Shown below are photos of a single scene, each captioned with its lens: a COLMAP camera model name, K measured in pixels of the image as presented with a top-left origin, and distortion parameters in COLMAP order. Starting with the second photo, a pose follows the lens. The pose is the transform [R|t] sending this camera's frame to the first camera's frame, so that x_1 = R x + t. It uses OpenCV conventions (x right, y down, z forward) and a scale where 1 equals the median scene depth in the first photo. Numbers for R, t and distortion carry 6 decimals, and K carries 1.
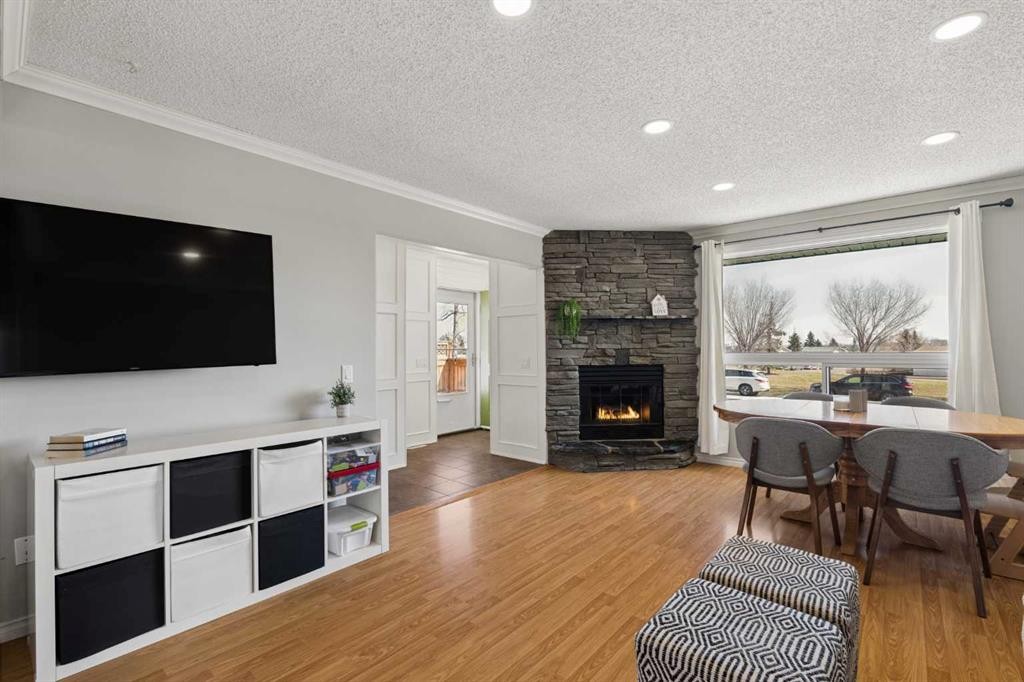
lens RADIAL K [[454.1, 0, 514.8], [0, 454.1, 351.5], [0, 0, 1]] dist [-0.001215, 0.000128]
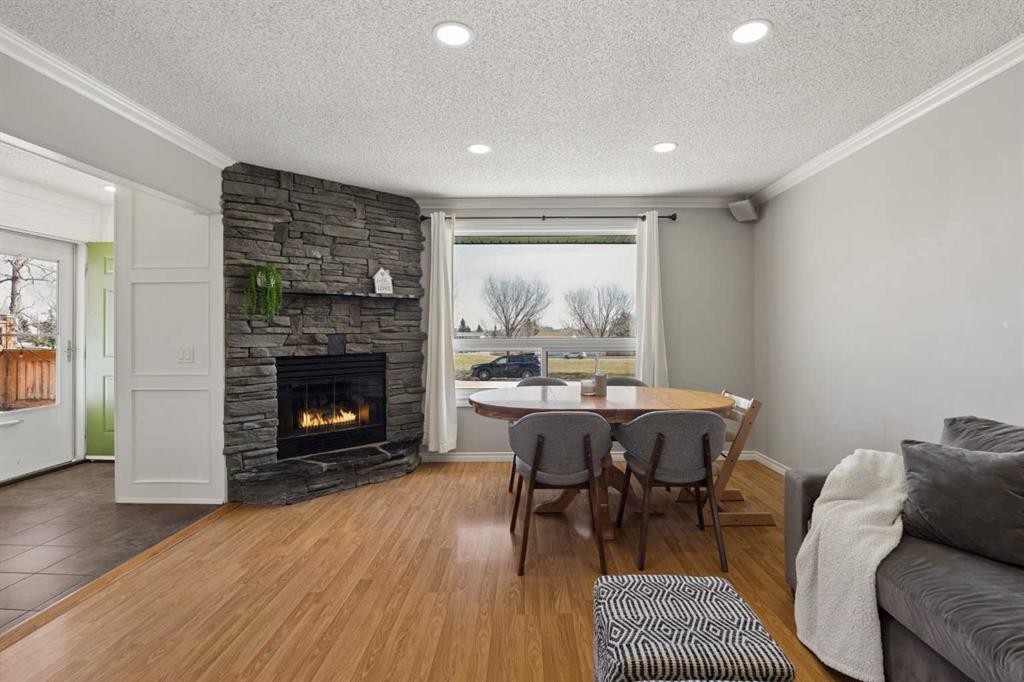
lens RADIAL K [[475.5, 0, 512.3], [0, 475.5, 331.8], [0, 0, 1]] dist [-0.018853, 0.000531]
pose [[0.768243, 0.003772, 0.640147, -0.054177], [0.002825, 0.999953, -0.009282, -0.001052], [-0.640152, 0.008939, 0.768196, 0.183067]]
